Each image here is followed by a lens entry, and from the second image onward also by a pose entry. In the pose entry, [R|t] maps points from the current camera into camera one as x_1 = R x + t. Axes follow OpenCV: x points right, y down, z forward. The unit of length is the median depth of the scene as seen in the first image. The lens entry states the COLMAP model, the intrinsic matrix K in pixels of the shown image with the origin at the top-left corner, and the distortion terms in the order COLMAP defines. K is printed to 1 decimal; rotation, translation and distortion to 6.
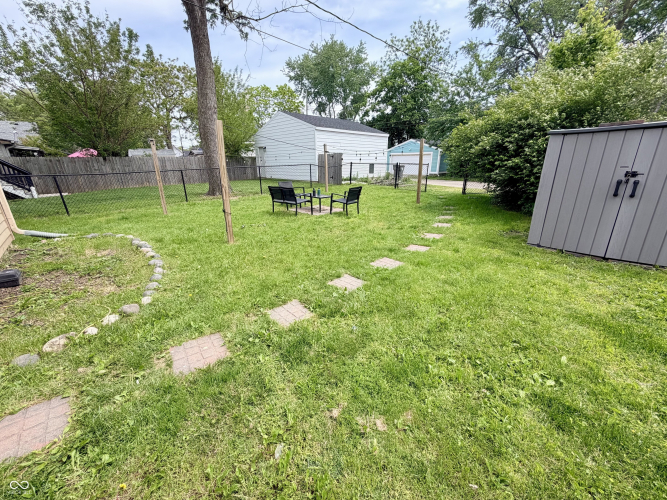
lens RADIAL K [[265.4, 0, 331.8], [0, 265.4, 249.4], [0, 0, 1]] dist [0.002034, 0.000053]
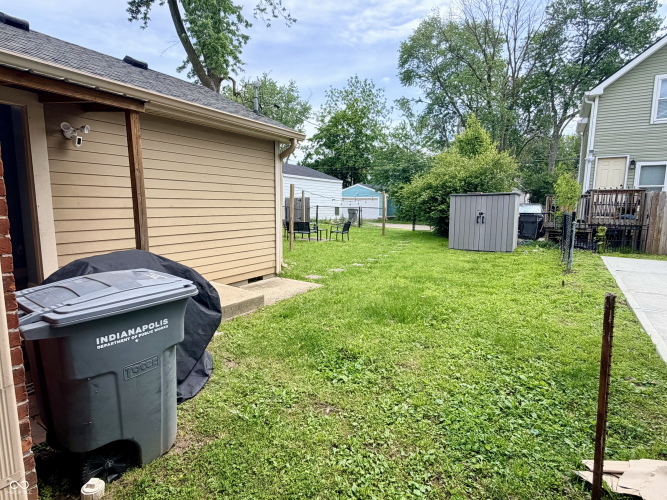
lens RADIAL K [[344.0, 0, 333.5], [0, 344.0, 250.0], [0, 0, 1]] dist [-0.046272, 0.000053]
pose [[0.973368, -0.014217, 0.228806, -0.069574], [0.056508, 0.982158, -0.179364, 0.041356], [-0.222173, 0.187517, 0.956805, -0.127164]]
